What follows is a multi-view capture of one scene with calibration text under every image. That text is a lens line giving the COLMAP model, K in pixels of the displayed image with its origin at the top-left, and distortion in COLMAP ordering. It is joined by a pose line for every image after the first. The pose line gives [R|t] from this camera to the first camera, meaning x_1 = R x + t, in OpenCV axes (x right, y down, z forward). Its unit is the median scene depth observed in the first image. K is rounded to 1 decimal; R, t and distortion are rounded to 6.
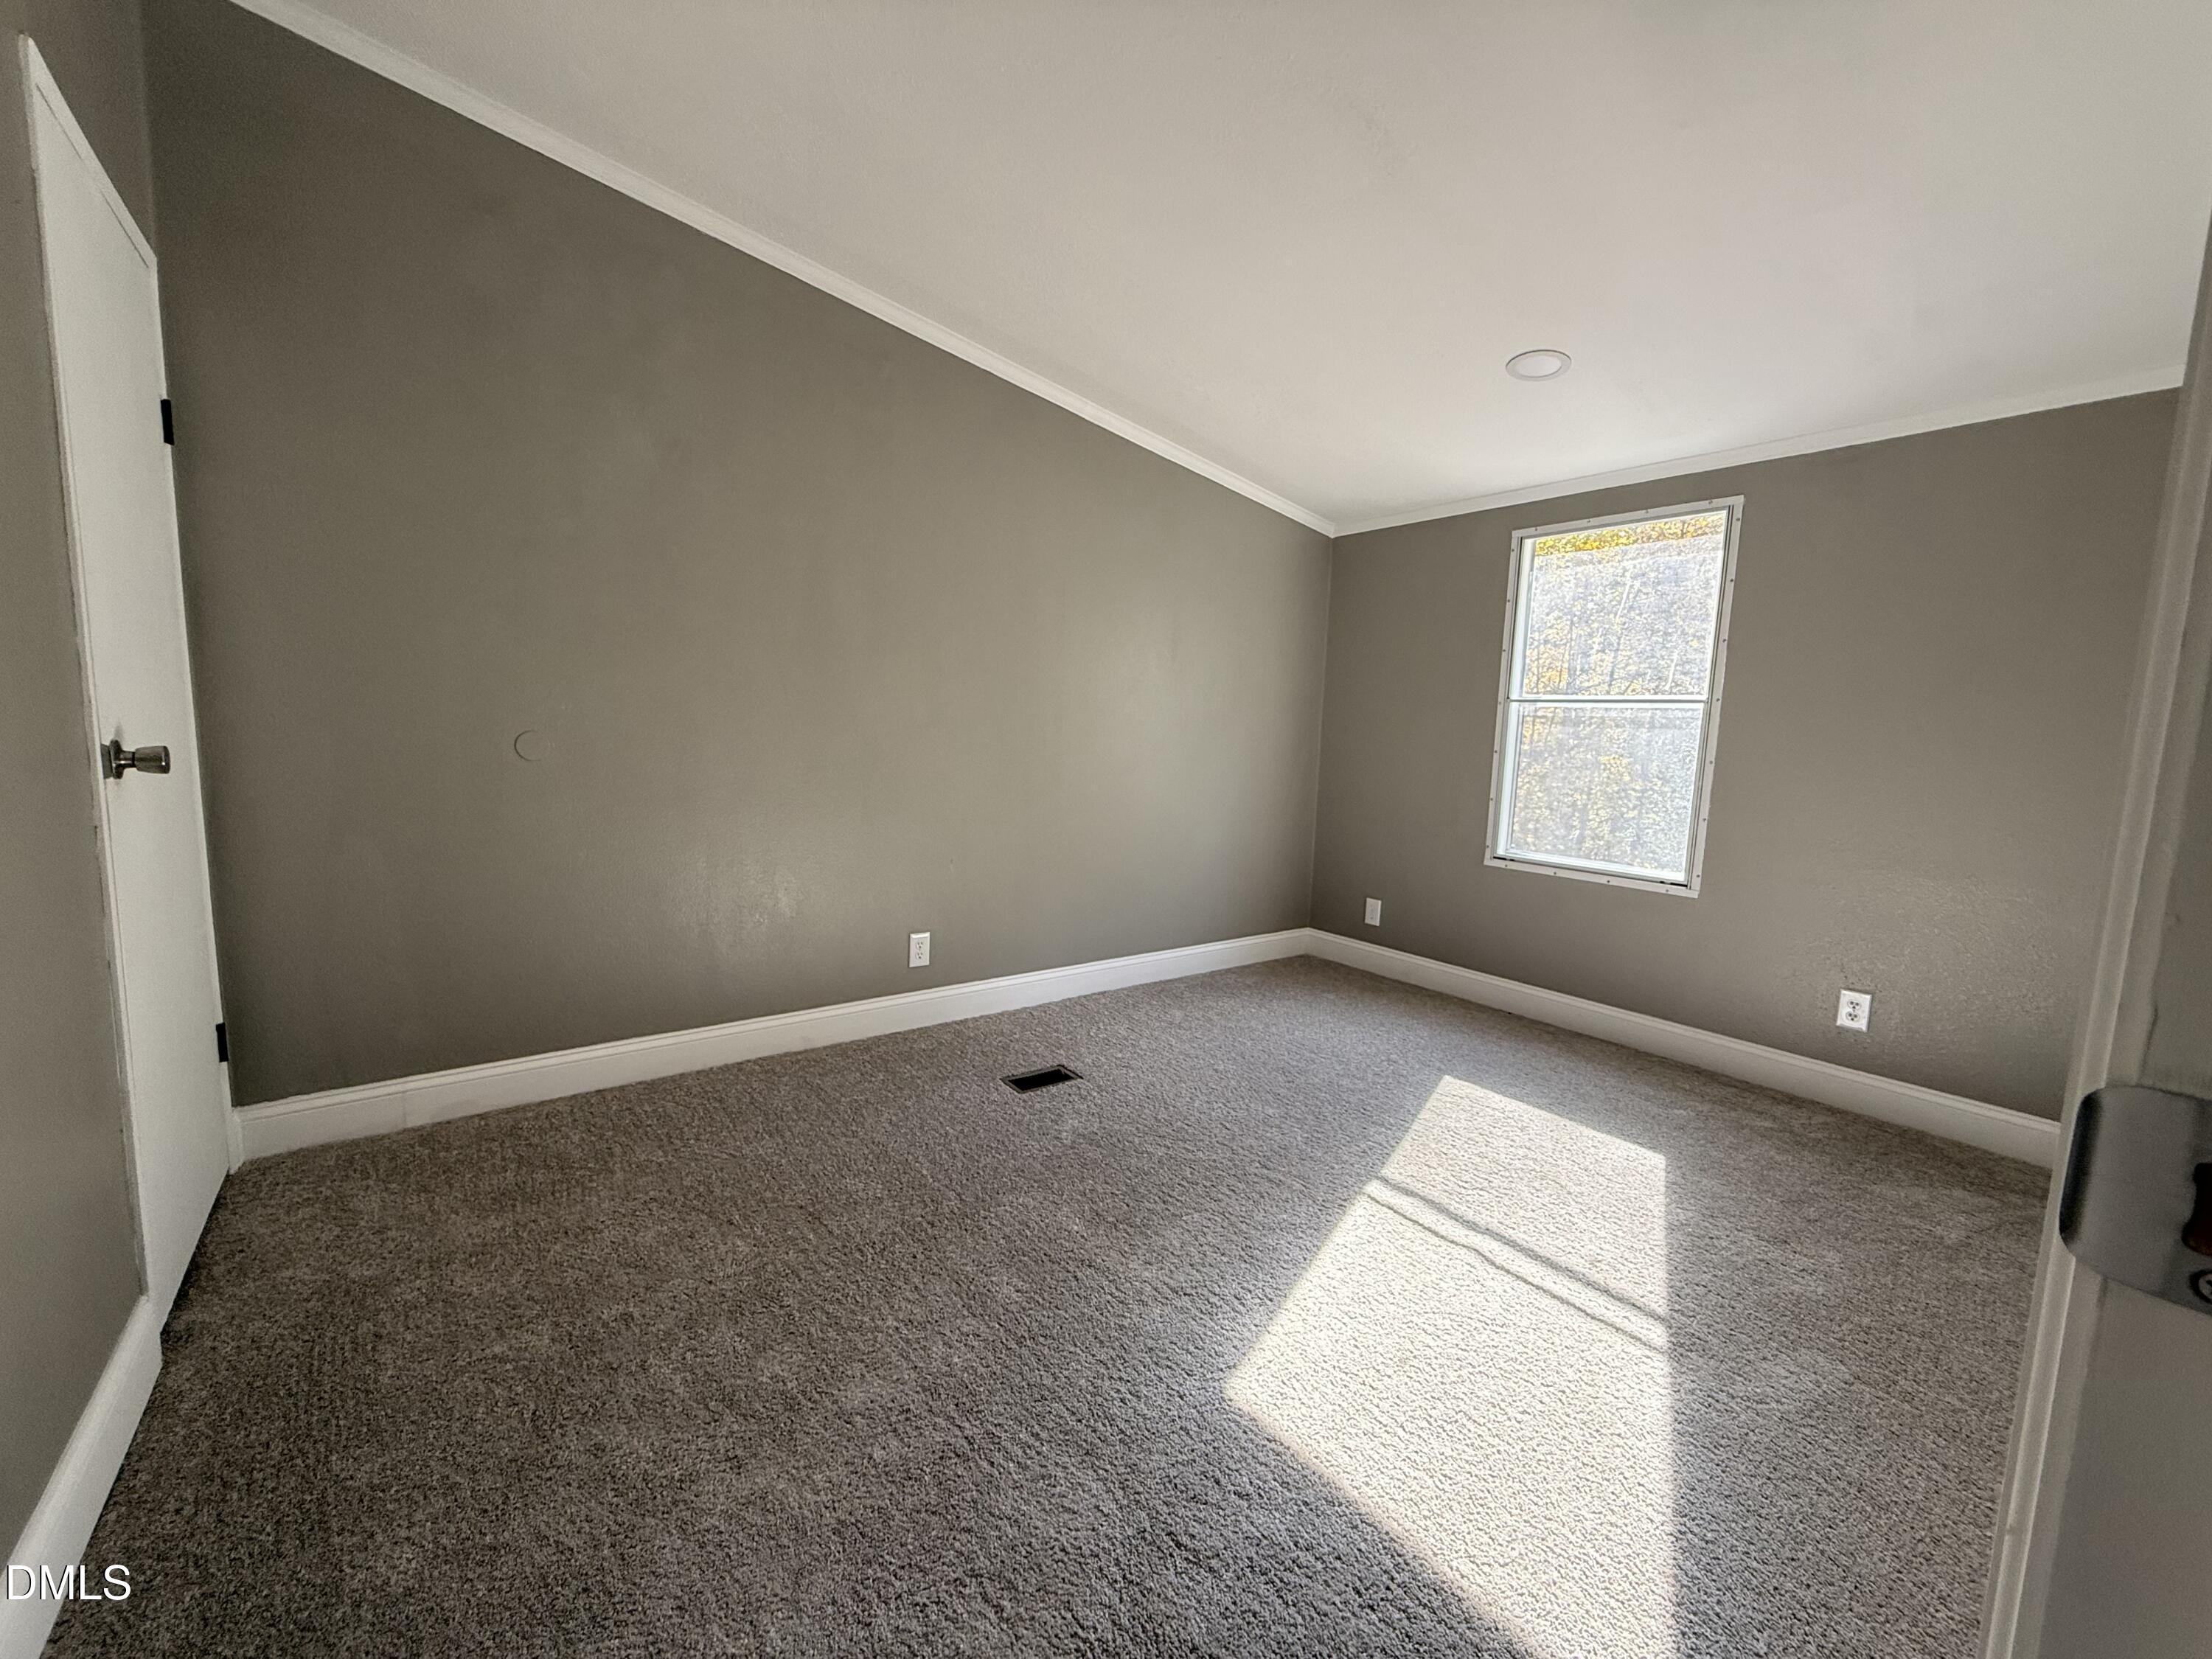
lens RADIAL K [[880.6, 0, 1104.4], [0, 880.6, 832.9], [0, 0, 1]] dist [-0.000359, 0.006288]
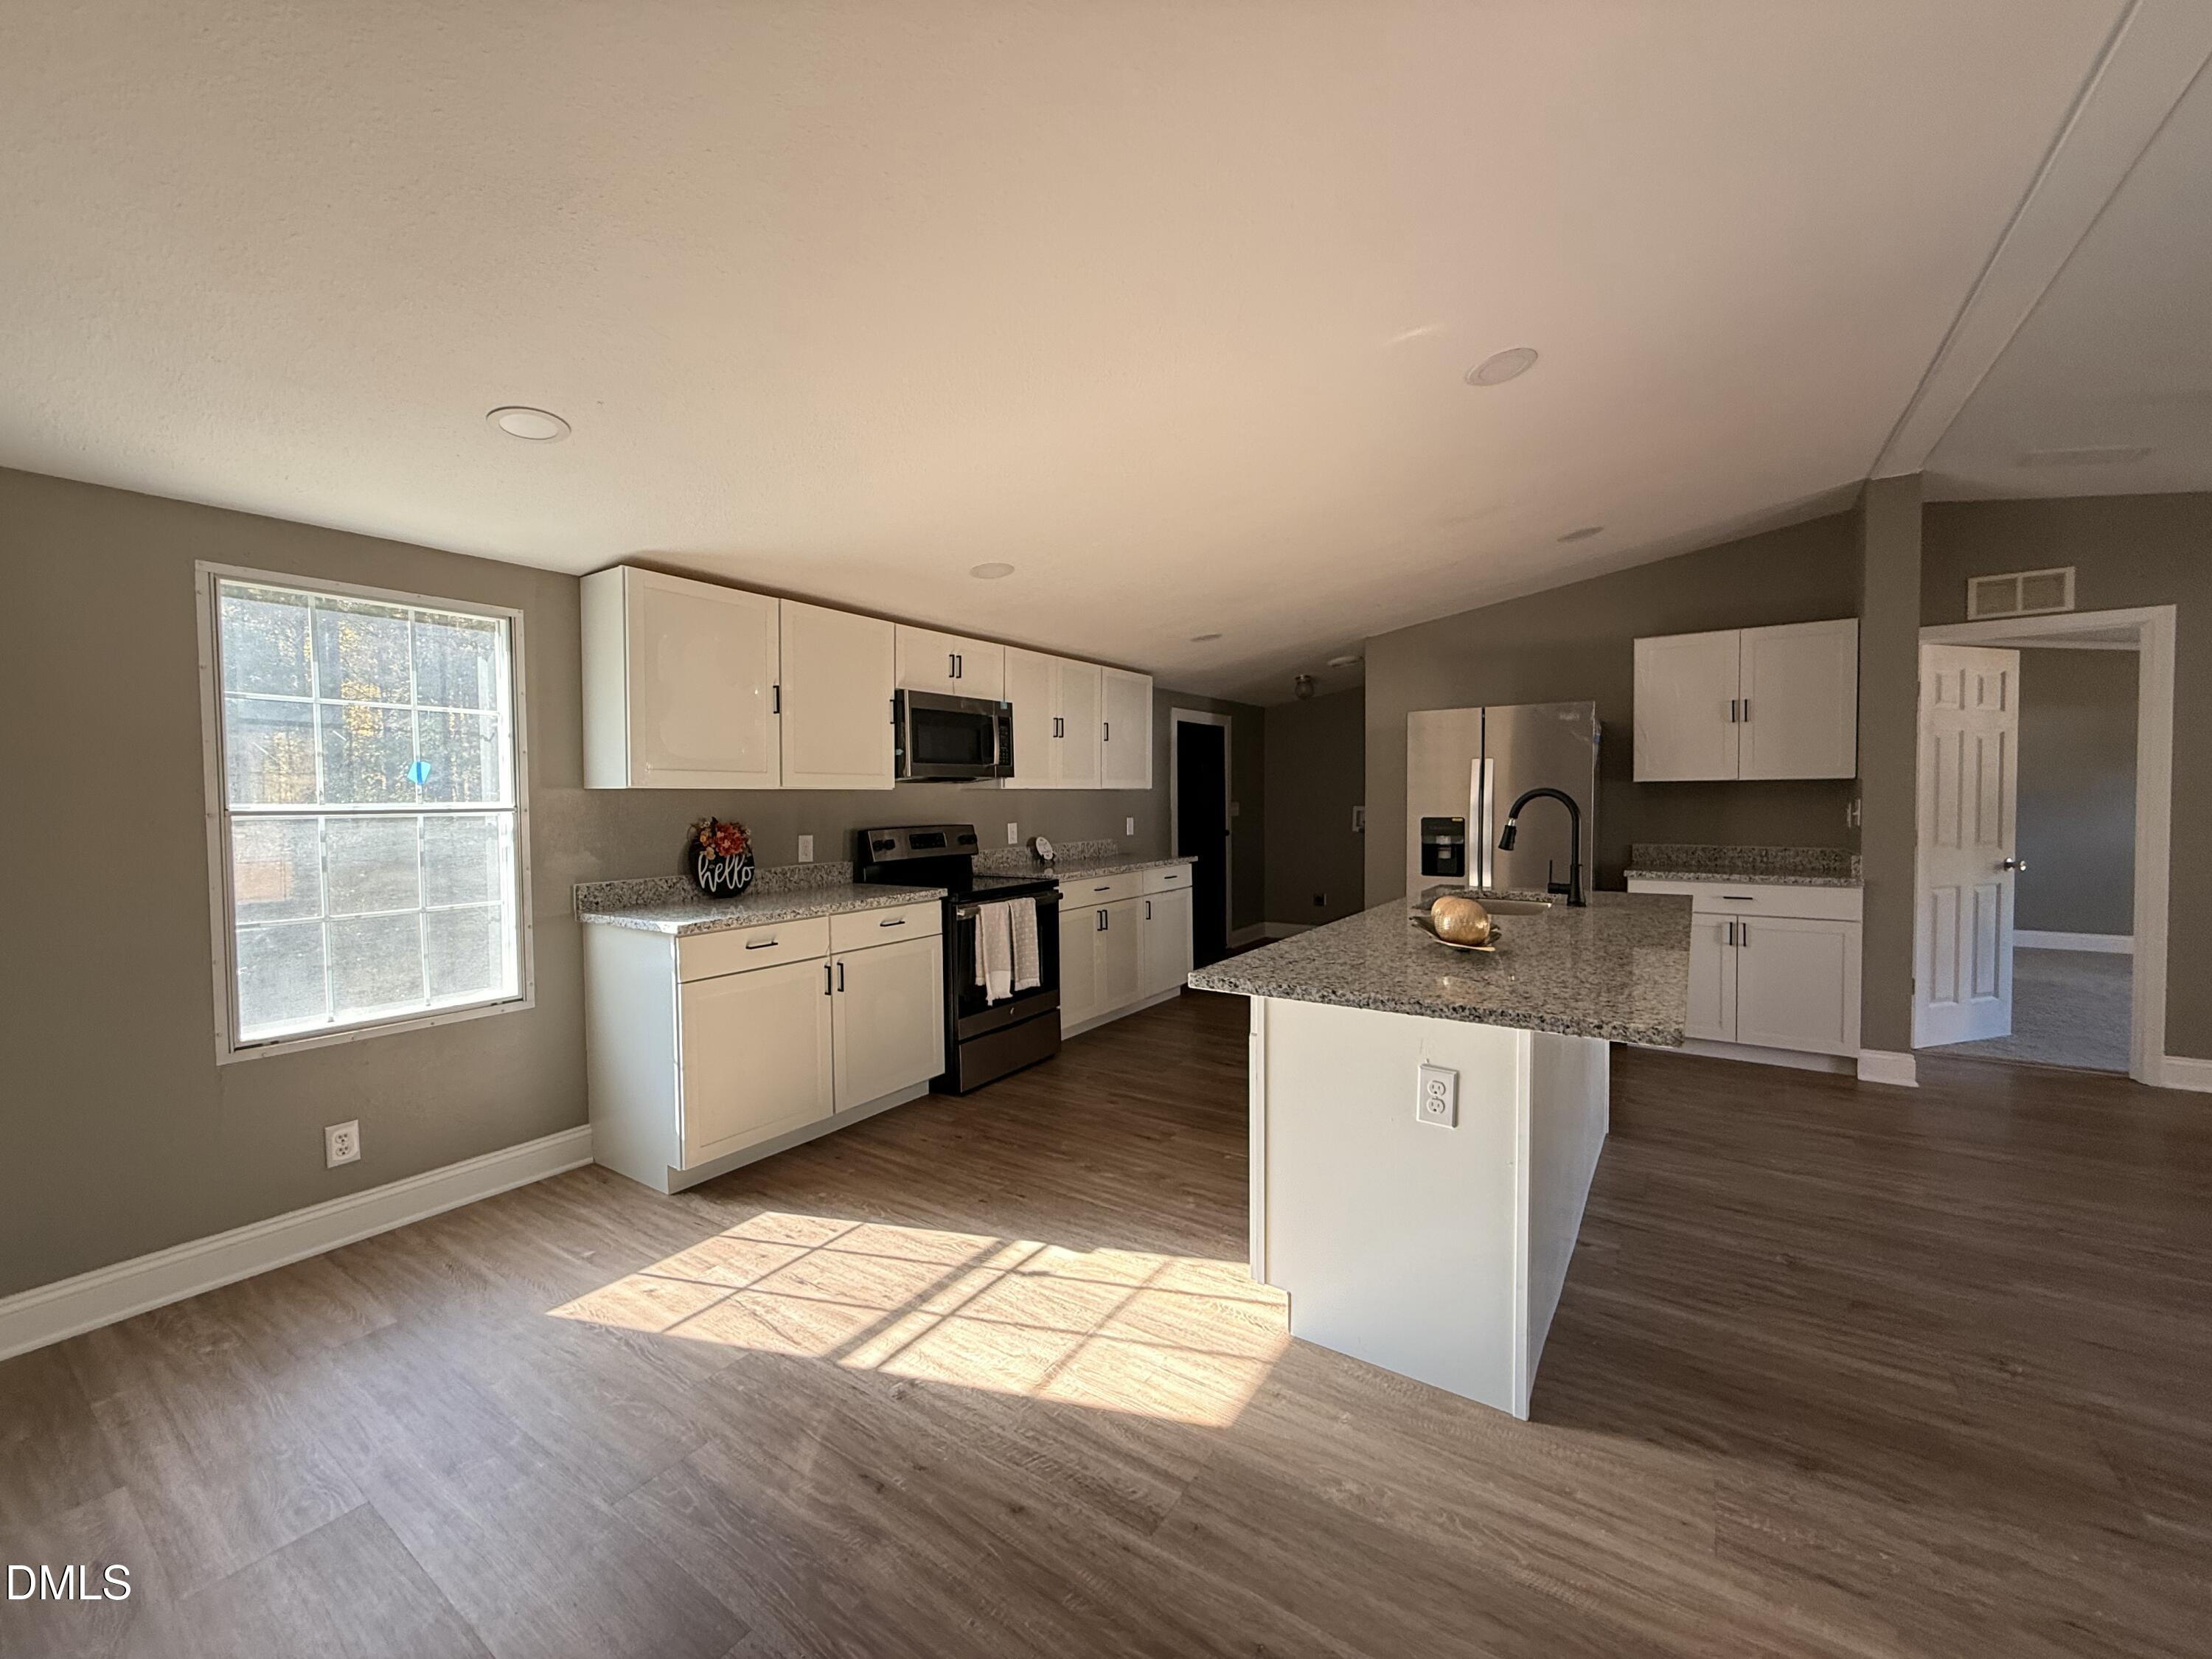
lens RADIAL K [[879.2, 0, 1101.8], [0, 879.2, 827.6], [0, 0, 1]] dist [0.000154, 0.000141]
pose [[-0.293152, -0.065907, 0.953792, -0.469491], [0.108751, 0.988847, 0.101754, -0.171422], [-0.949861, 0.133555, -0.282715, 0.710214]]
